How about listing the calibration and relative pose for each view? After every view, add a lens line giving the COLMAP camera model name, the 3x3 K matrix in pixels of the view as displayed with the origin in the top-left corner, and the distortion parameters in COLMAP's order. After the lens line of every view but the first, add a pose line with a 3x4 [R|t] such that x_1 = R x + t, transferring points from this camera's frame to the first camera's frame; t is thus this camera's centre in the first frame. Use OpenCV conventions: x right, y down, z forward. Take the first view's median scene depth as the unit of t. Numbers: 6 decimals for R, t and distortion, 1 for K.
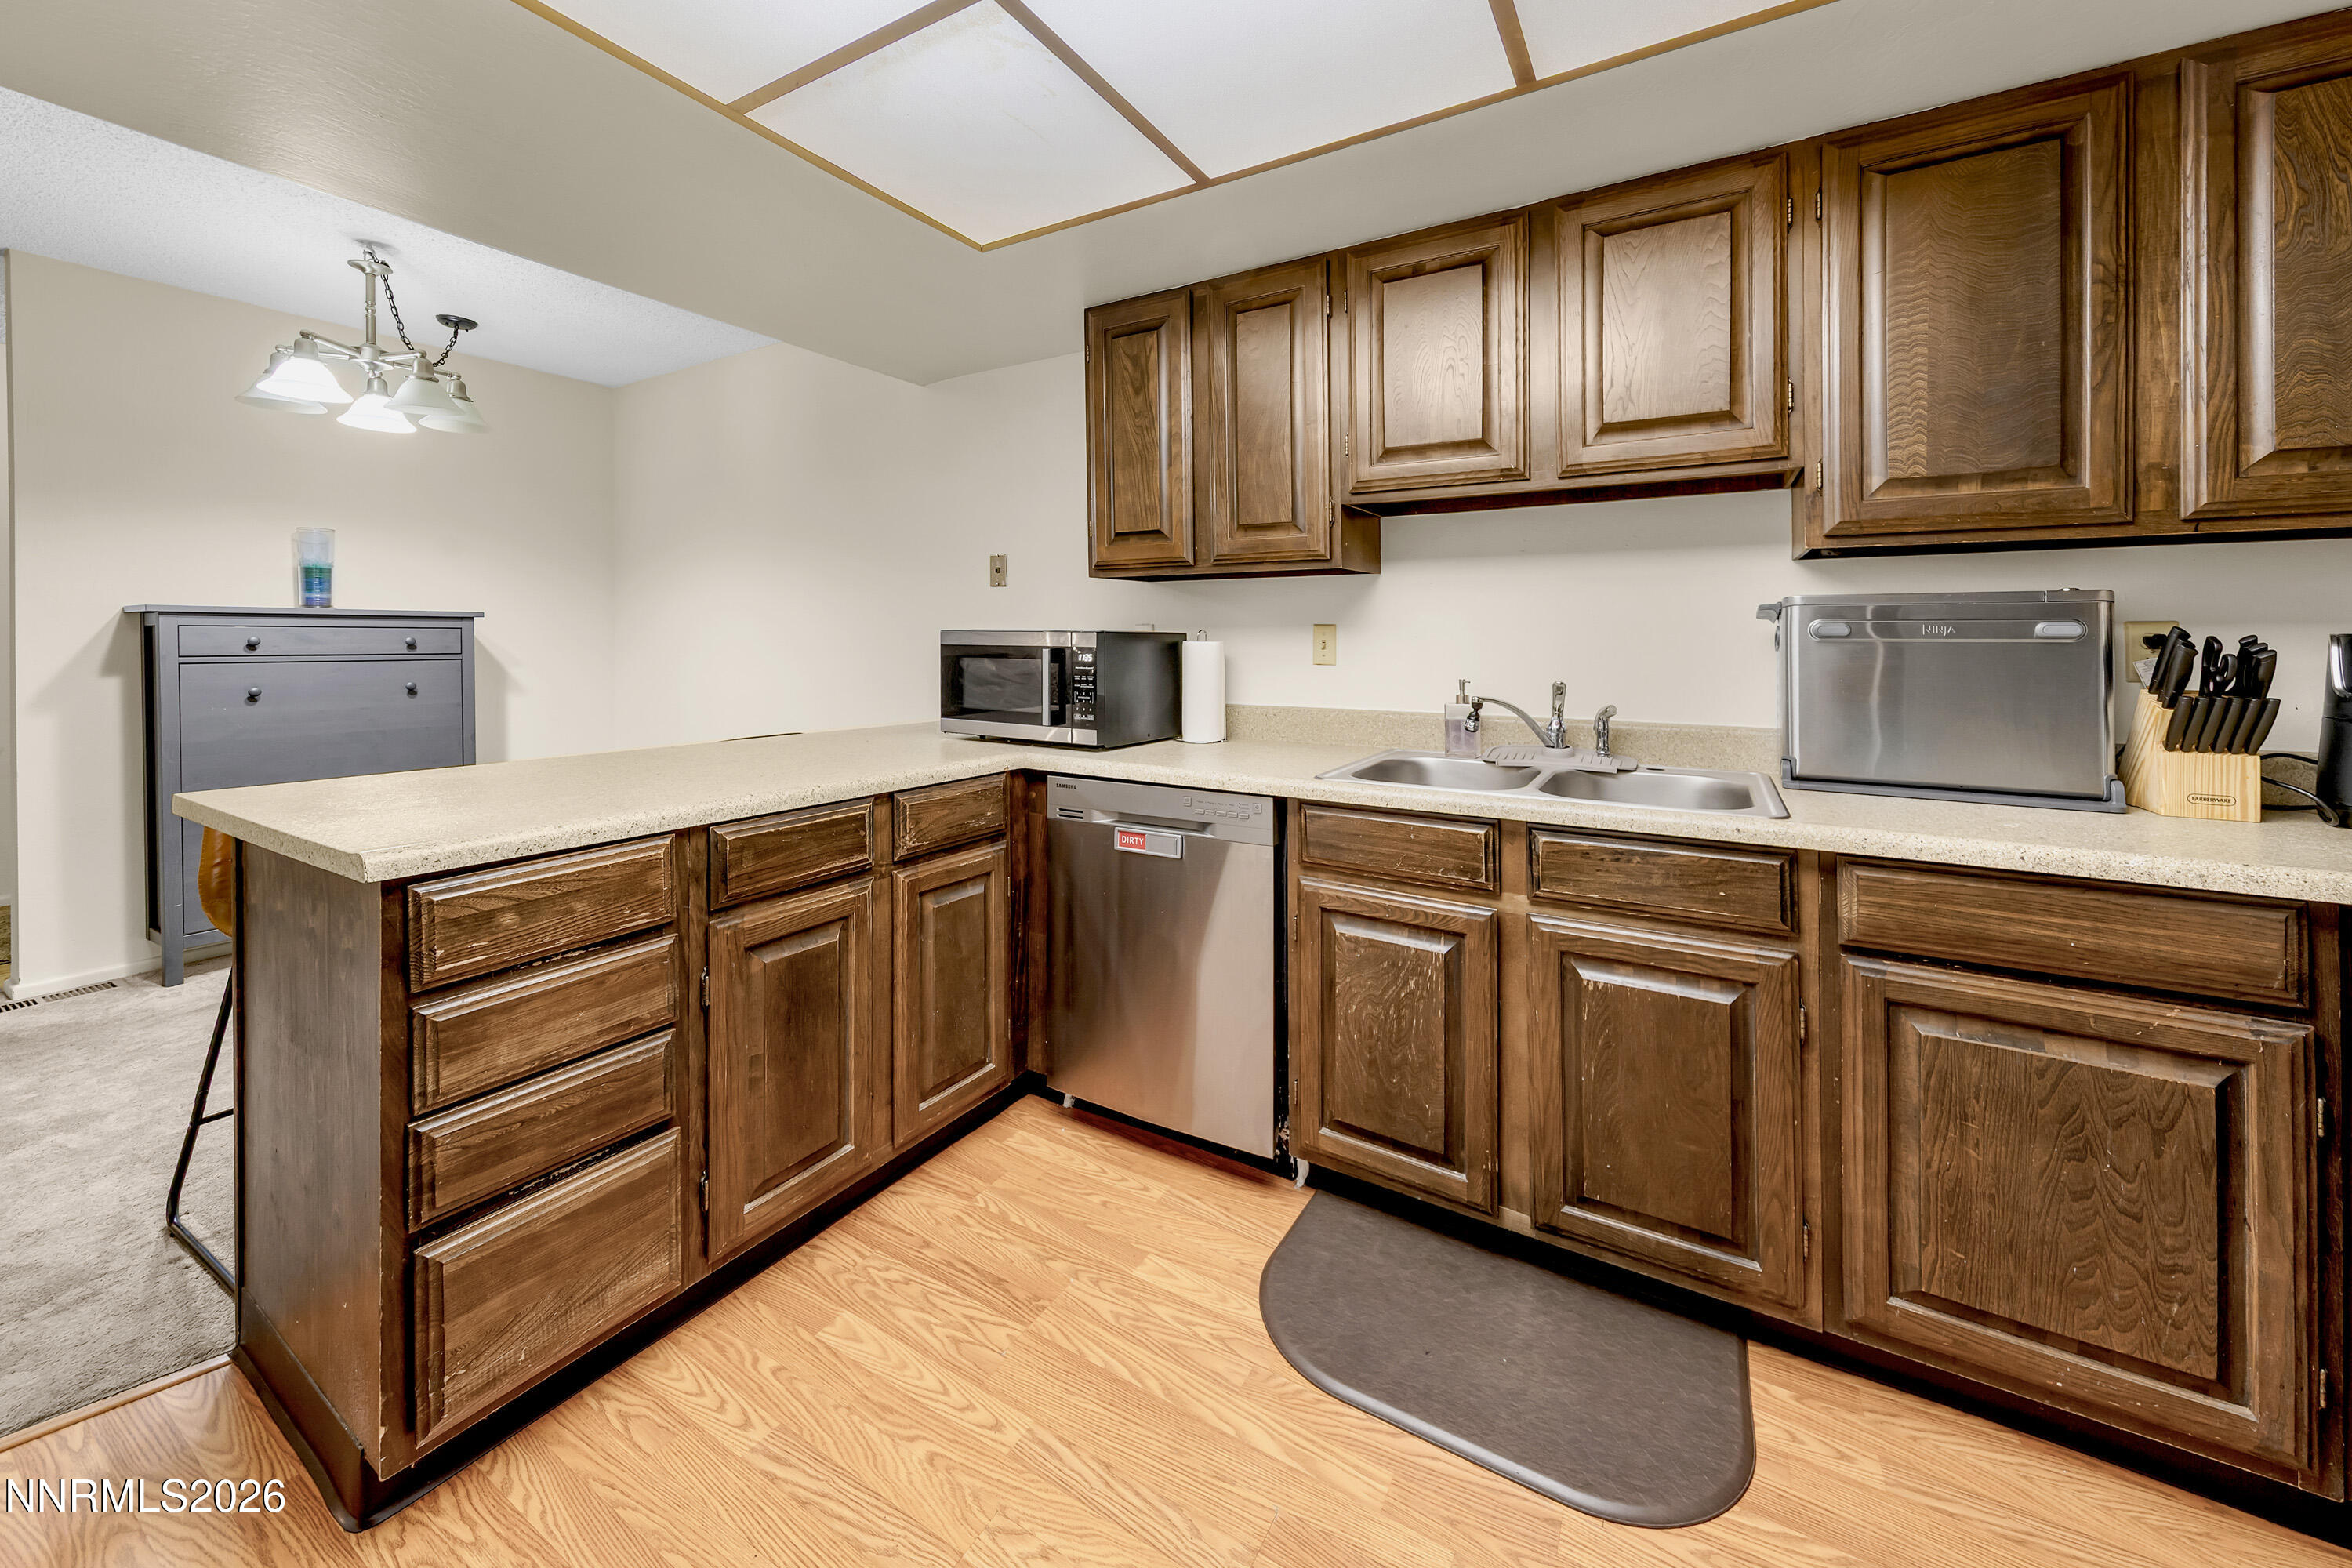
lens RADIAL K [[863.0, 0, 1207.4], [0, 863.0, 648.0], [0, 0, 1]] dist [0.000218, 0.000341]
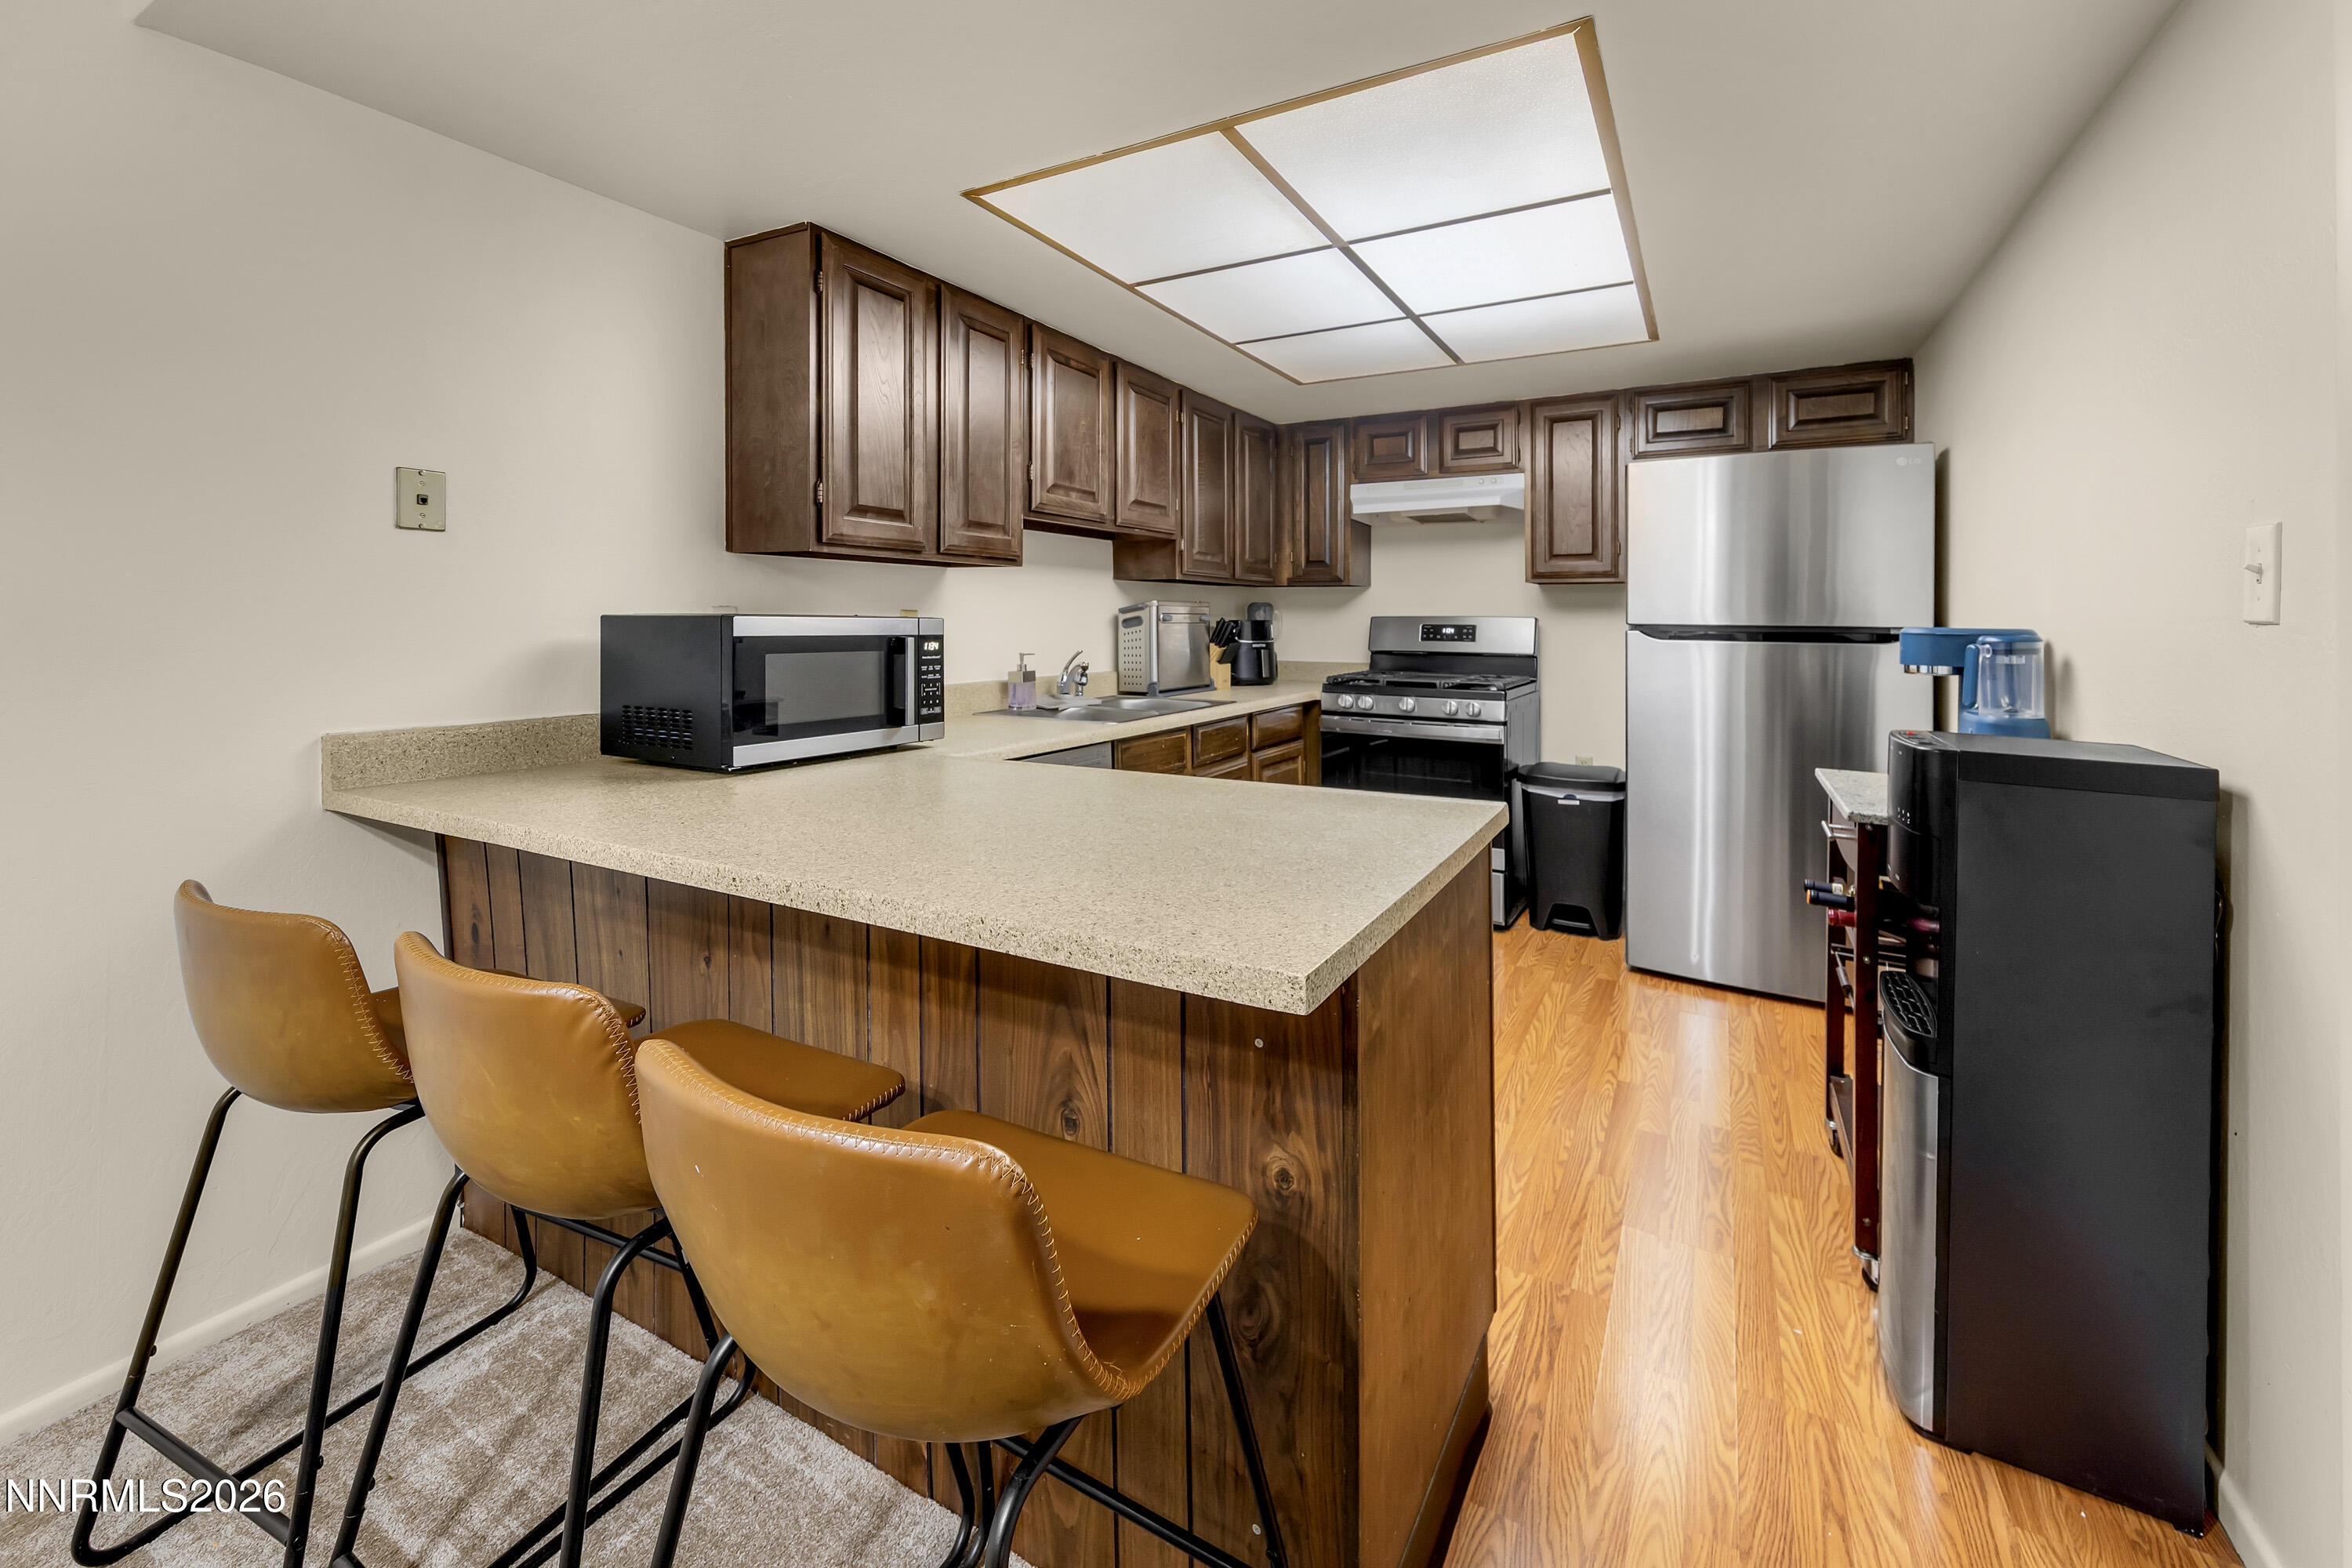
lens RADIAL K [[946.8, 0, 1207.3], [0, 946.8, 616.1], [0, 0, 1]] dist [0.004465, -0.000213]
pose [[-0.025628, 0.001077, 0.999671, -1.272725], [0.011180, 0.999937, -0.000790, -0.018780], [-0.999609, 0.011156, -0.025639, 0.796155]]
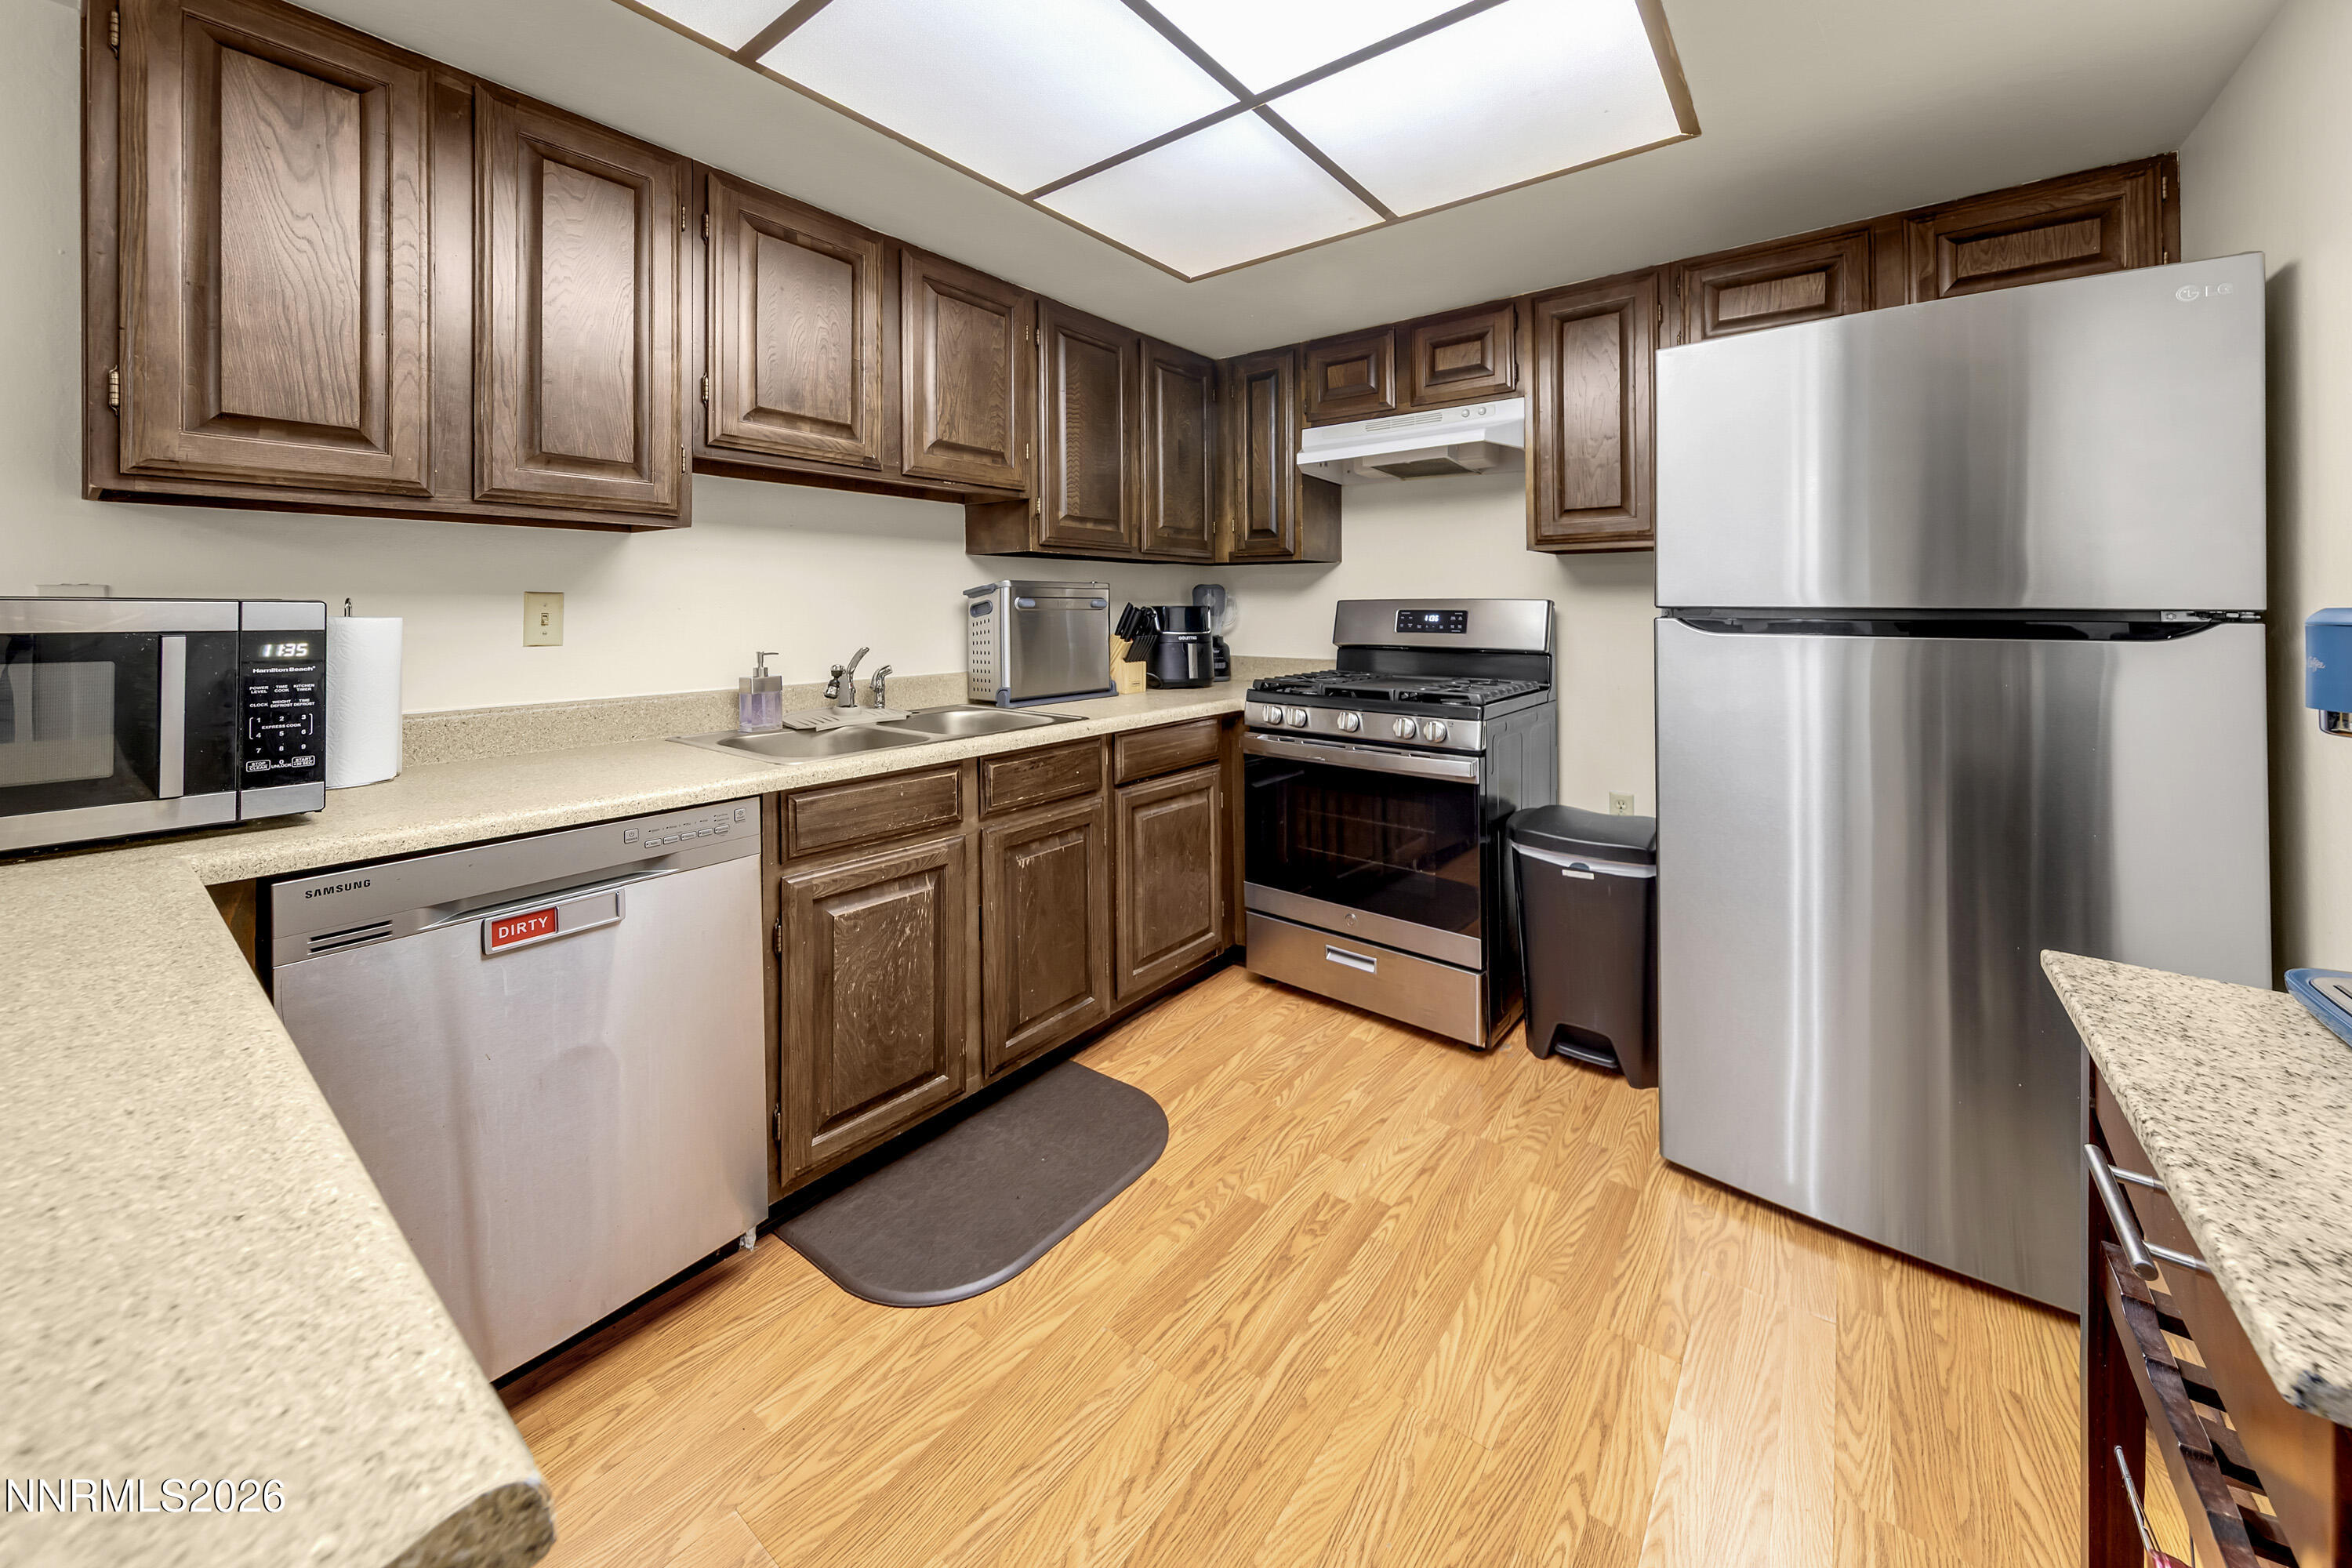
lens RADIAL K [[863.0, 0, 1195.0], [0, 863.0, 598.2], [0, 0, 1]] dist [0.000218, 0.000341]
pose [[0.125803, 0.008480, 0.992019, -0.653689], [0.015748, 0.999820, -0.010543, -0.007114], [-0.991930, 0.016949, 0.125647, 0.413925]]
